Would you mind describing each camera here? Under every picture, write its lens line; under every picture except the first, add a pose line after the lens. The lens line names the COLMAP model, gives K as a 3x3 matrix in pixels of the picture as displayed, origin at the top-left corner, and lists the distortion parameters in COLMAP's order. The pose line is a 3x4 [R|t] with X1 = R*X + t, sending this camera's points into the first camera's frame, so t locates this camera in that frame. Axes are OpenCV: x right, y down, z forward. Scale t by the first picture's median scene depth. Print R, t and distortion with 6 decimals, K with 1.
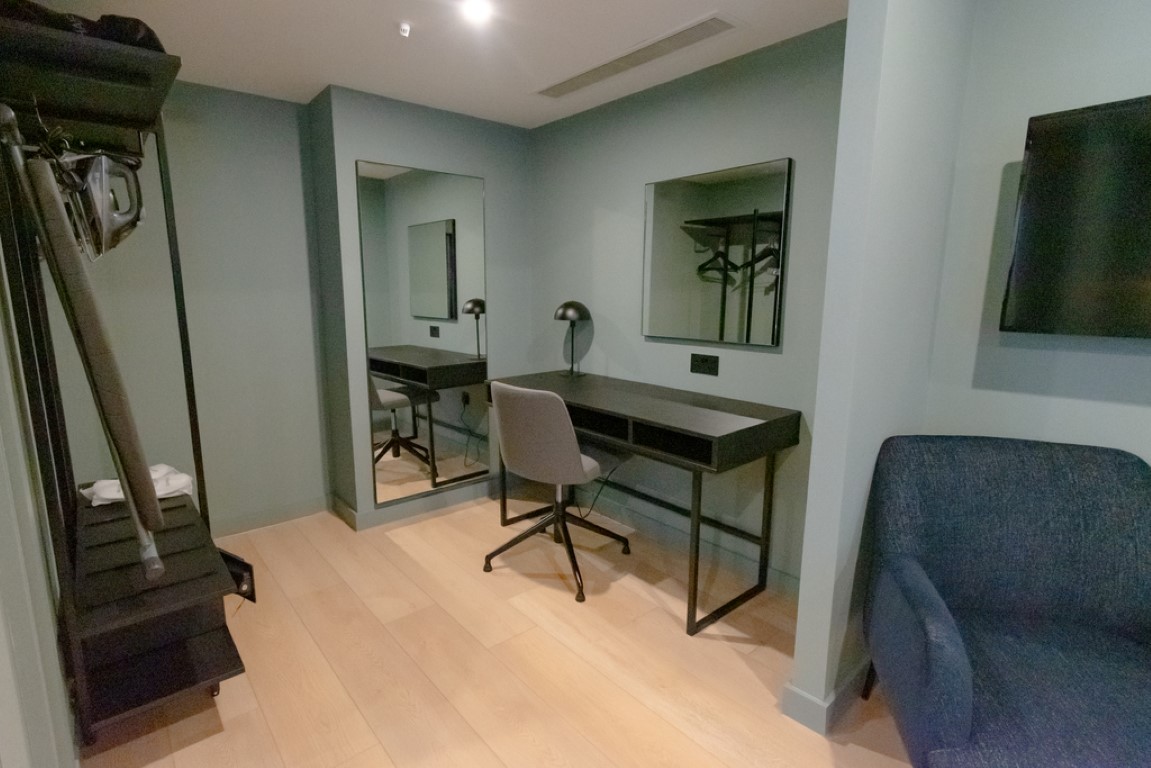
lens RADIAL K [[552.4, 0, 577.5], [0, 552.4, 388.1], [0, 0, 1]] dist [0.012268, 0.000557]
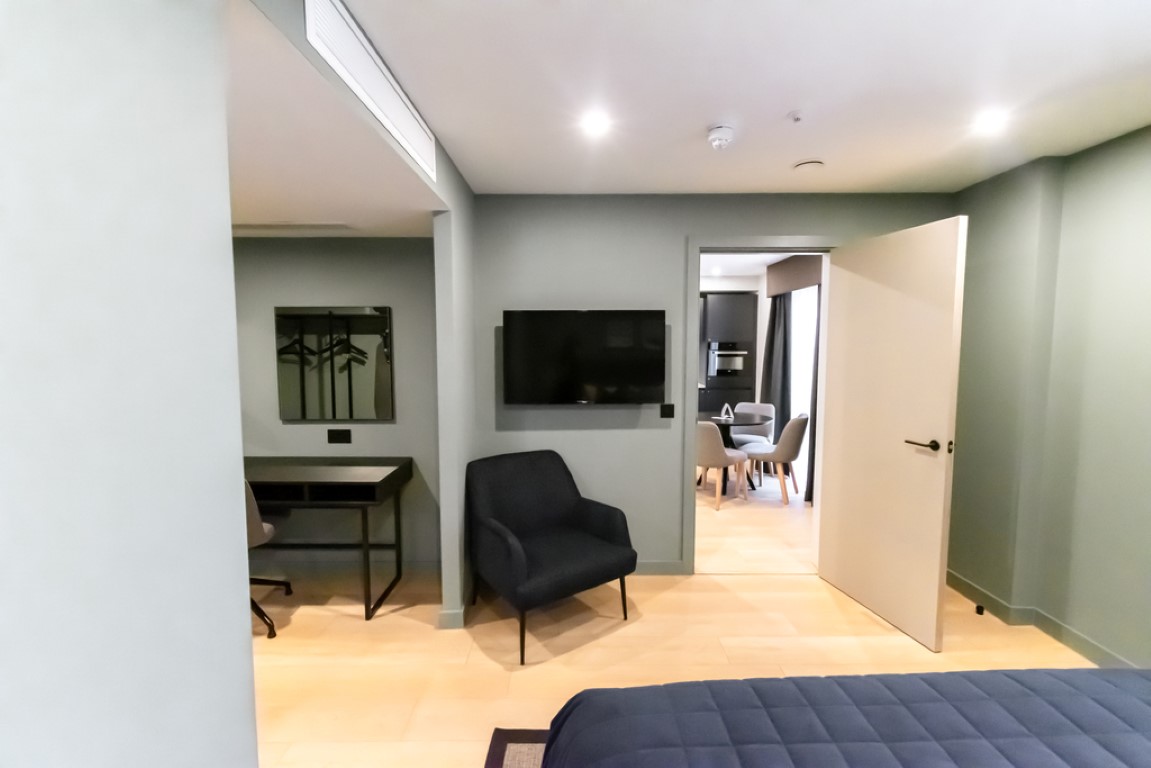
lens RADIAL K [[532.9, 0, 571.6], [0, 532.9, 385.5], [0, 0, 1]] dist [0.004731, 0.000944]
pose [[0.651826, -0.074651, 0.754686, -0.428312], [0.137611, 0.990266, -0.020901, -0.065348], [-0.745779, 0.117477, 0.655754, -0.378139]]
